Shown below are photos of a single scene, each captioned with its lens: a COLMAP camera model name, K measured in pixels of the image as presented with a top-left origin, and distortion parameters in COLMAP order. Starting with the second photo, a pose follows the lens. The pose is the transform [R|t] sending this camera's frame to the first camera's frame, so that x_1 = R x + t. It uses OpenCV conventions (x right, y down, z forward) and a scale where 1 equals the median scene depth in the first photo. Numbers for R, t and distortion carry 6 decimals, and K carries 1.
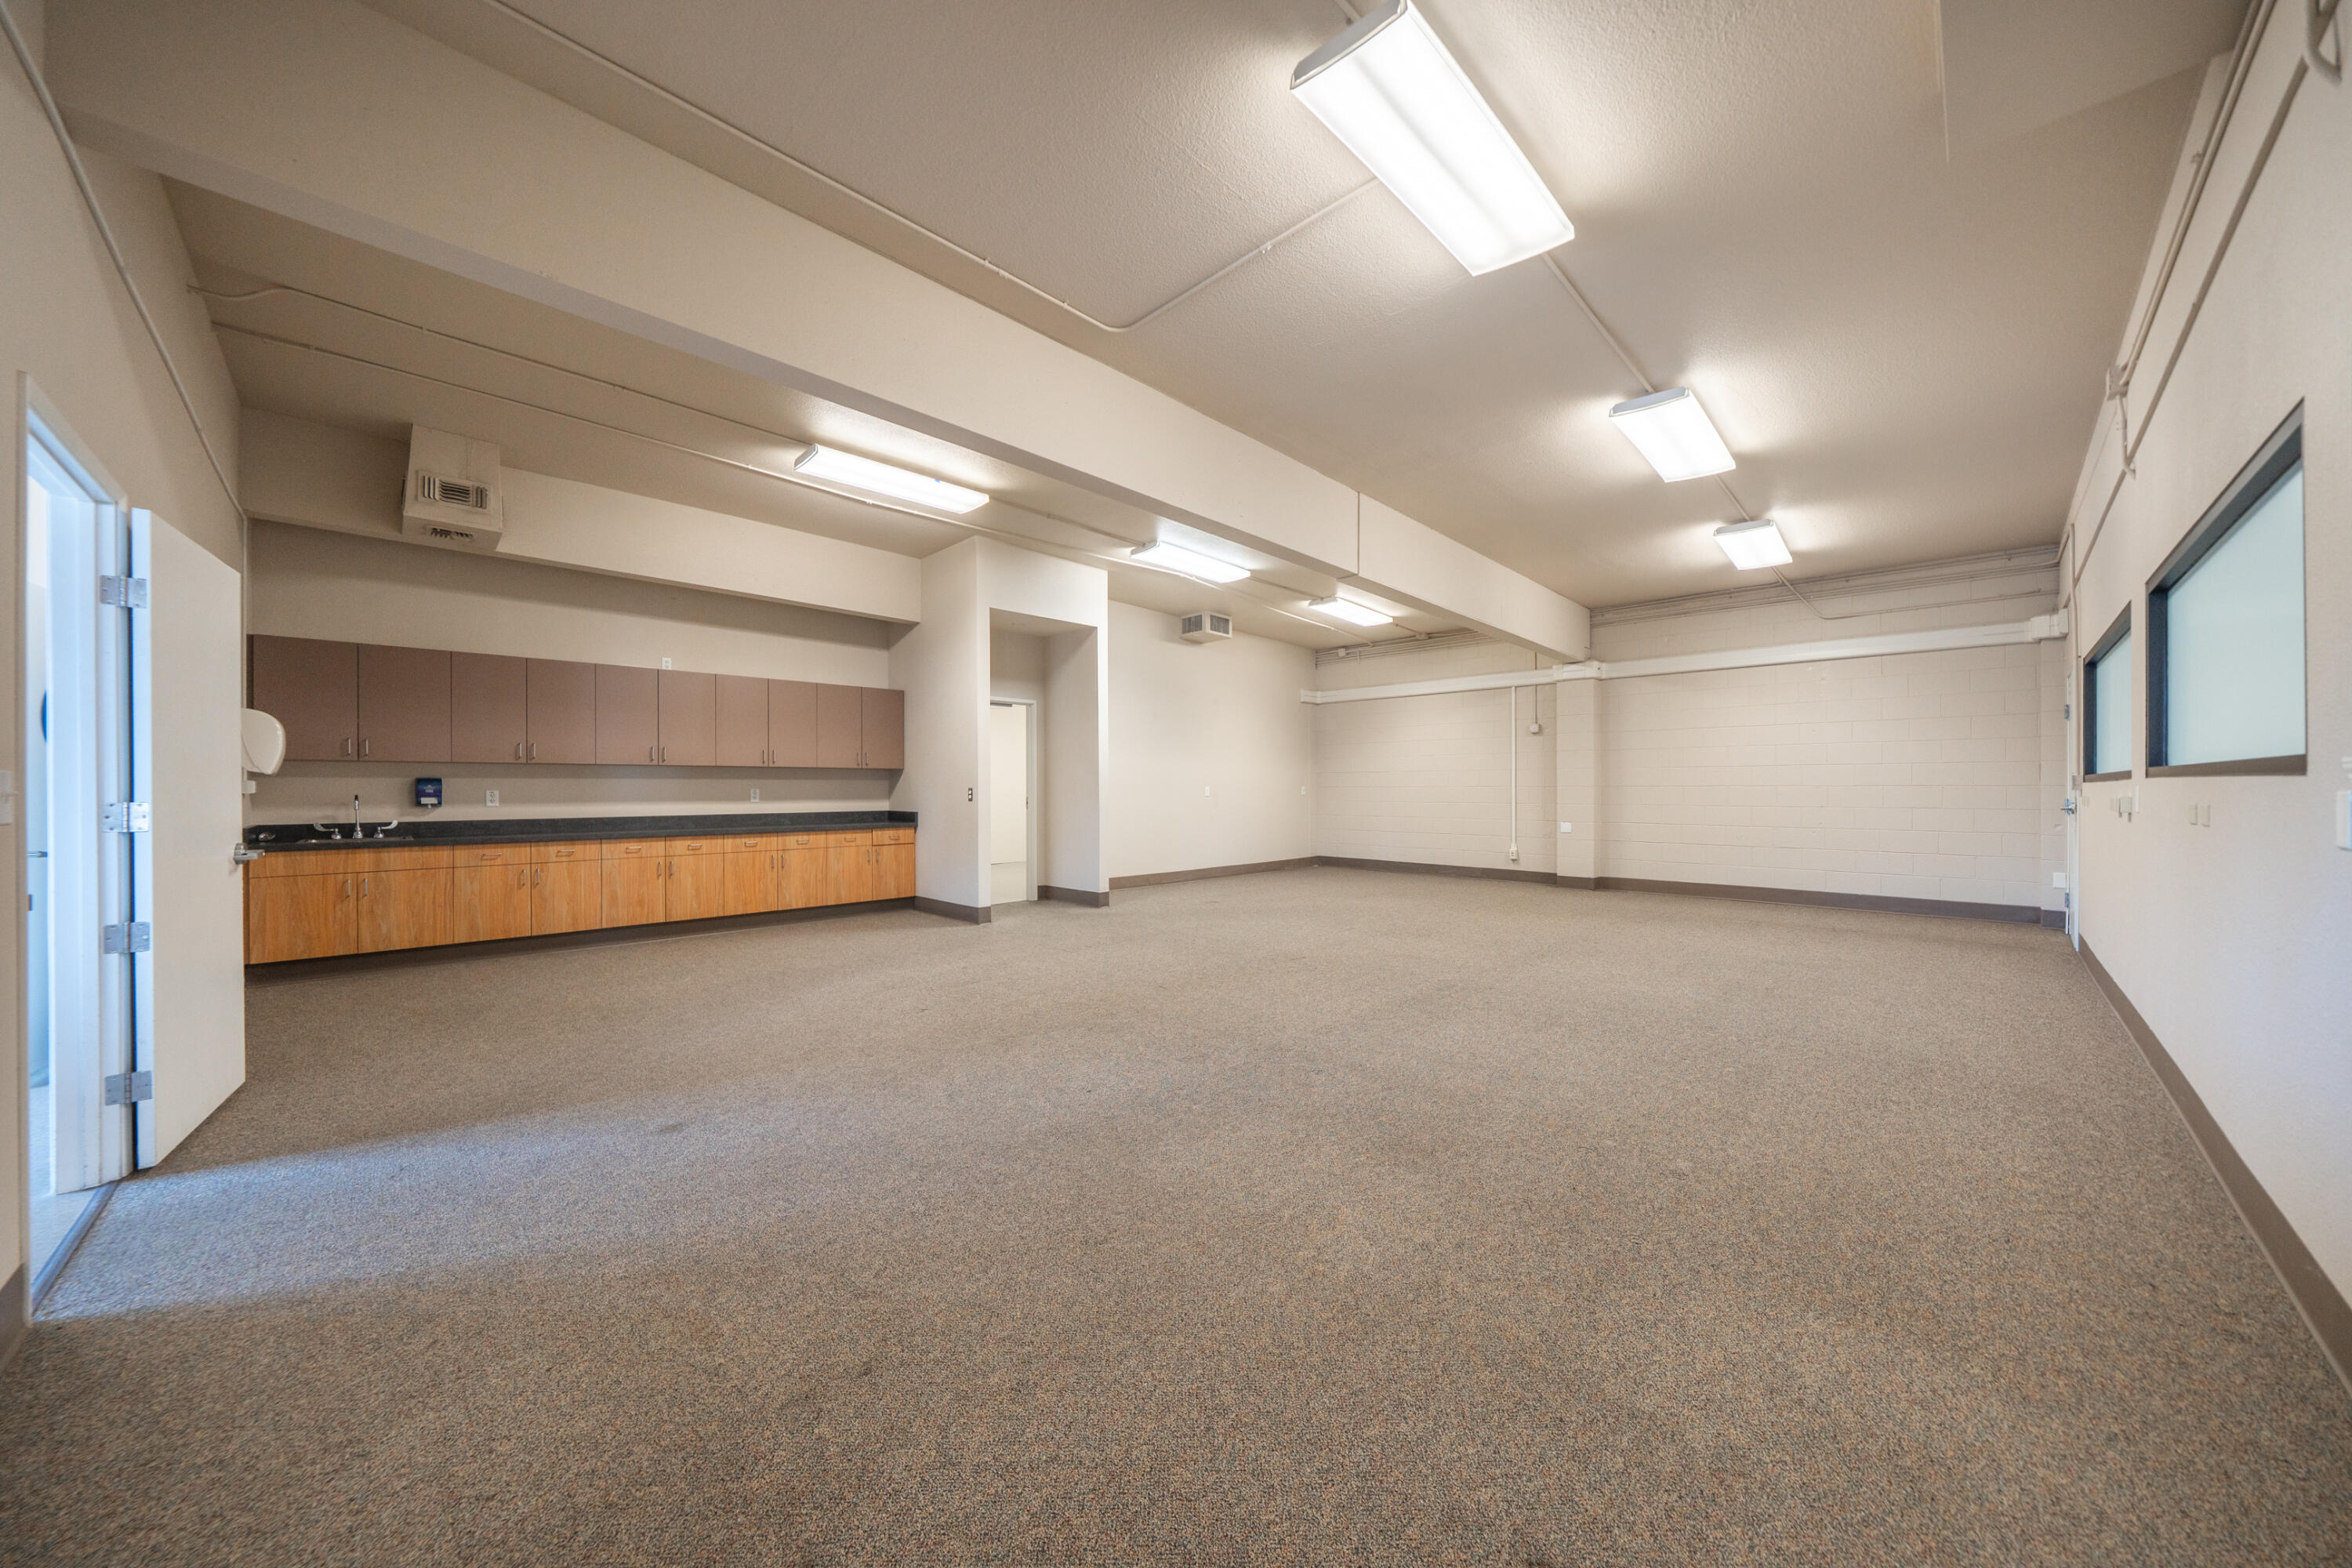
lens RADIAL K [[797.1, 0, 1173.6], [0, 797.1, 786.0], [0, 0, 1]] dist [-0.007464, 0.000048]
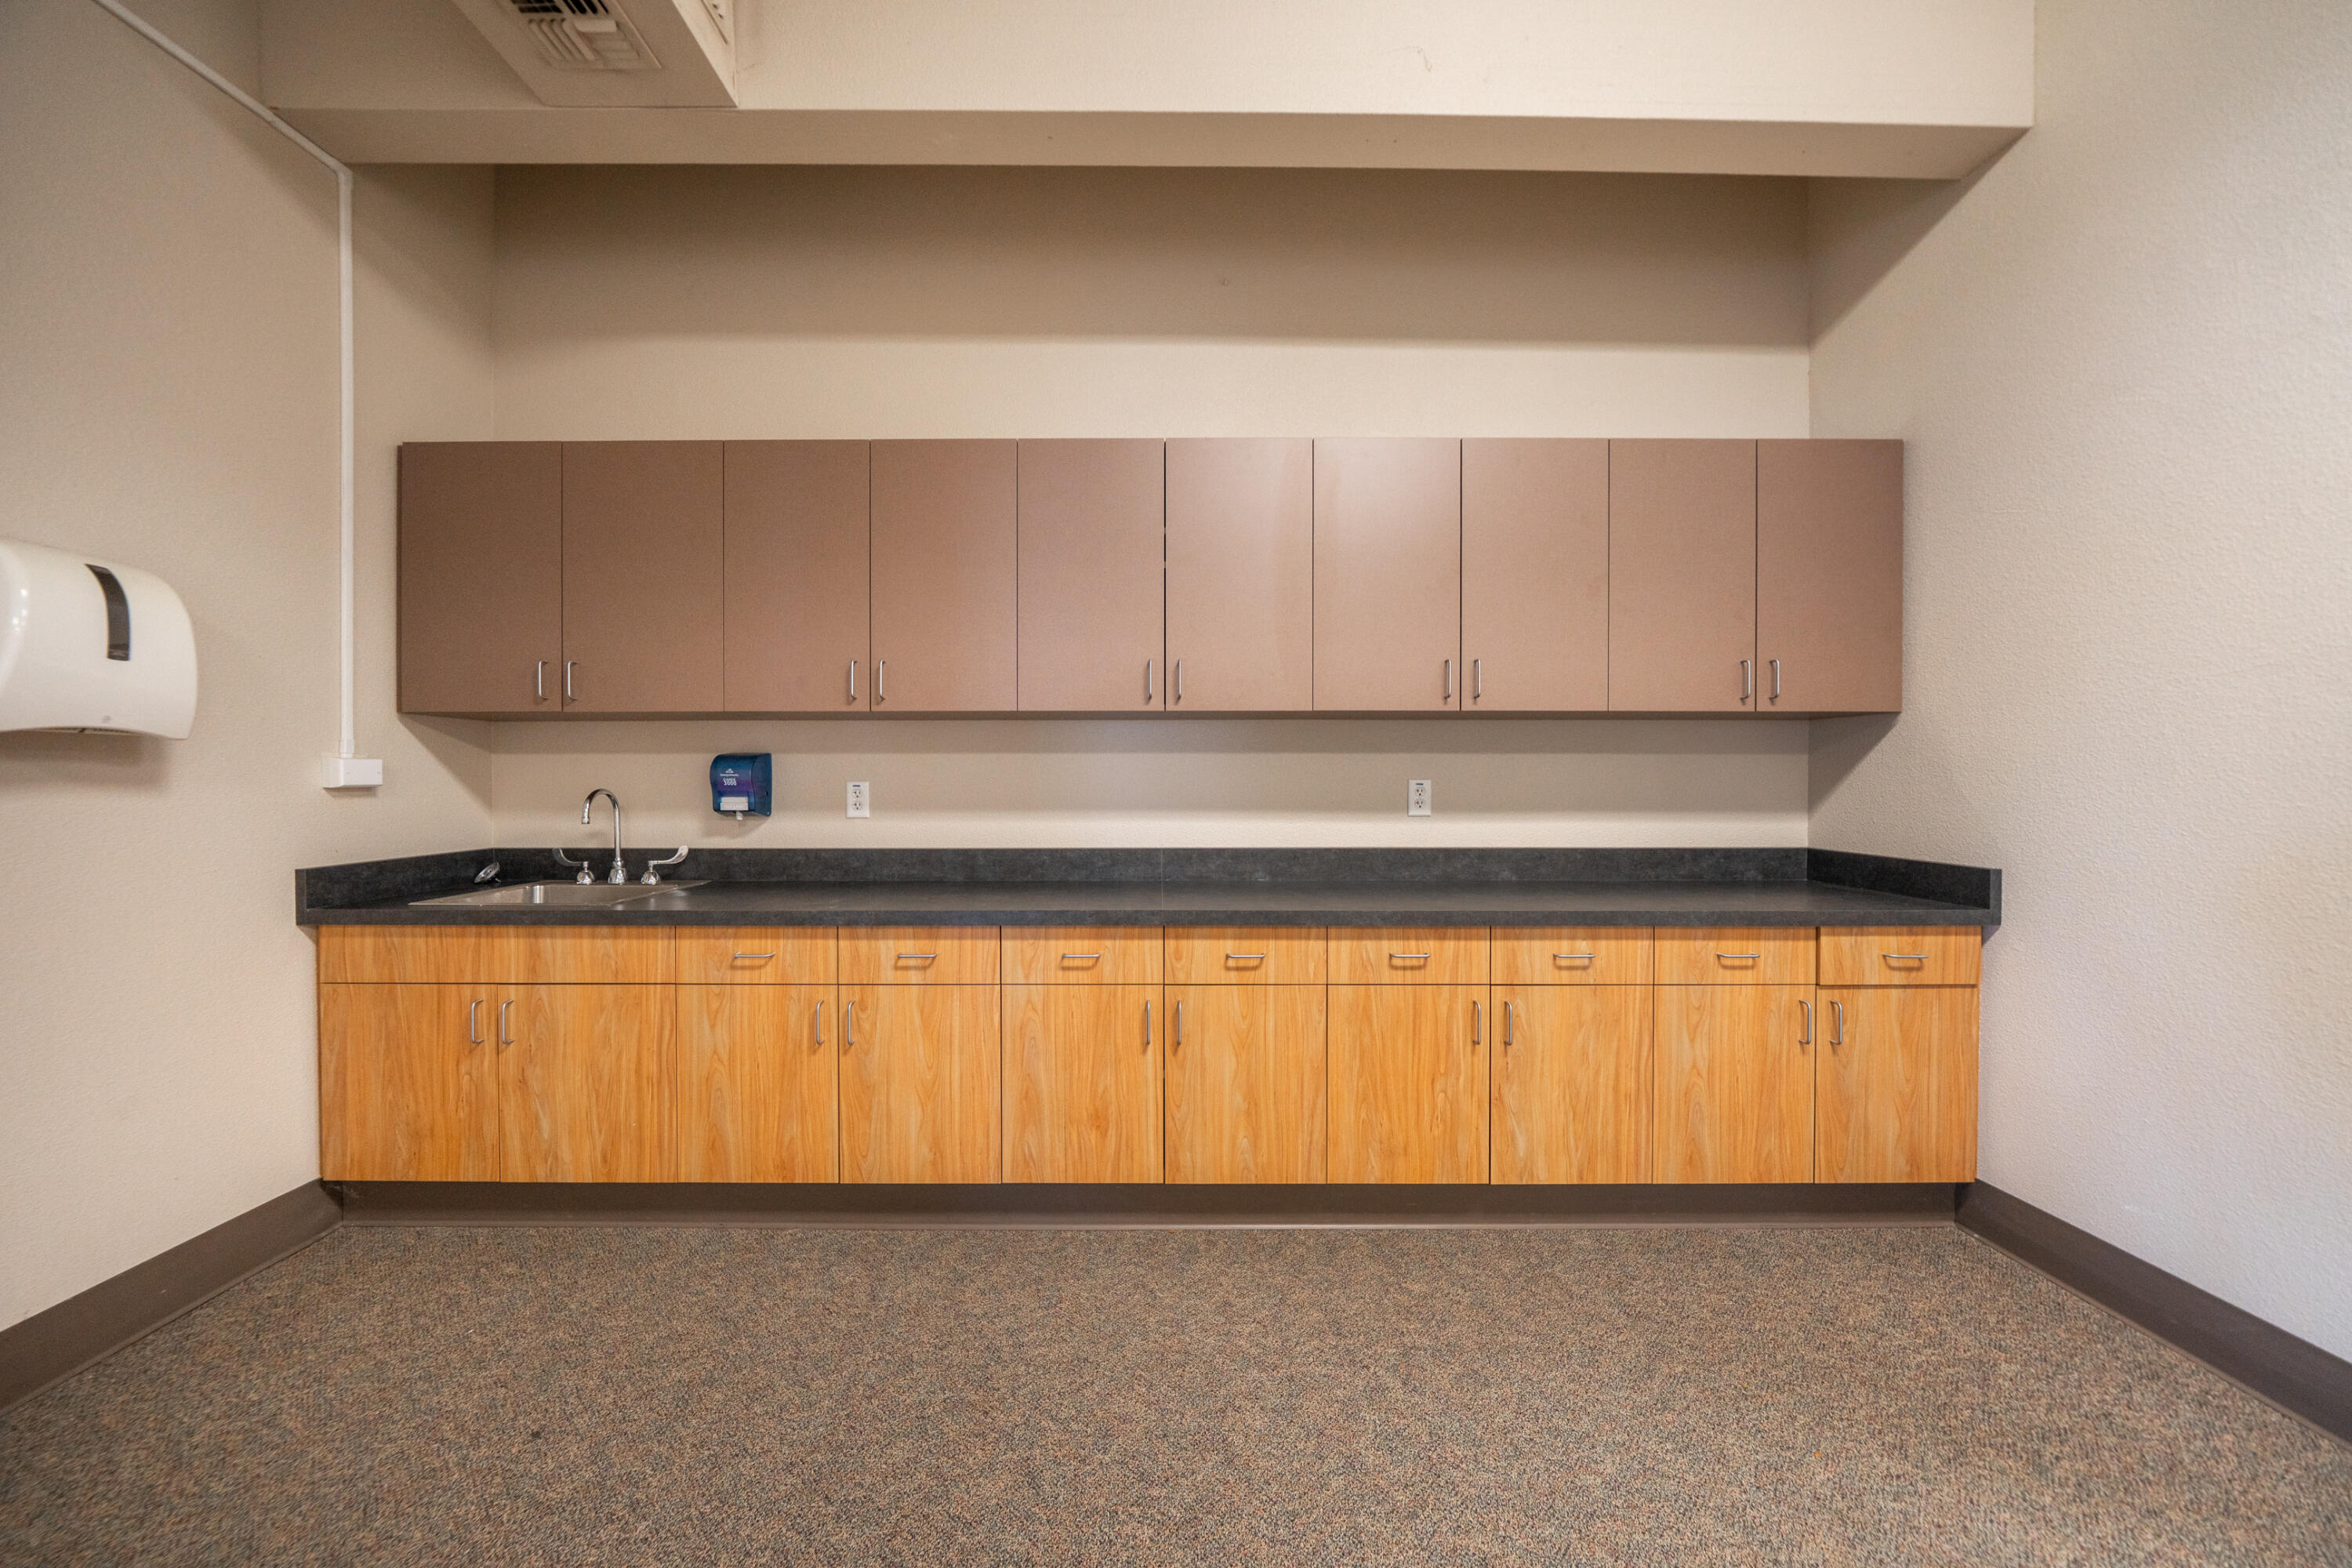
lens RADIAL K [[797.1, 0, 1154.2], [0, 797.1, 785.9], [0, 0, 1]] dist [-0.007464, 0.000048]
pose [[0.695564, 0.007719, -0.718423, -0.408246], [-0.000381, 0.999946, 0.010375, 0.003412], [0.718464, -0.006943, 0.695529, 0.771165]]
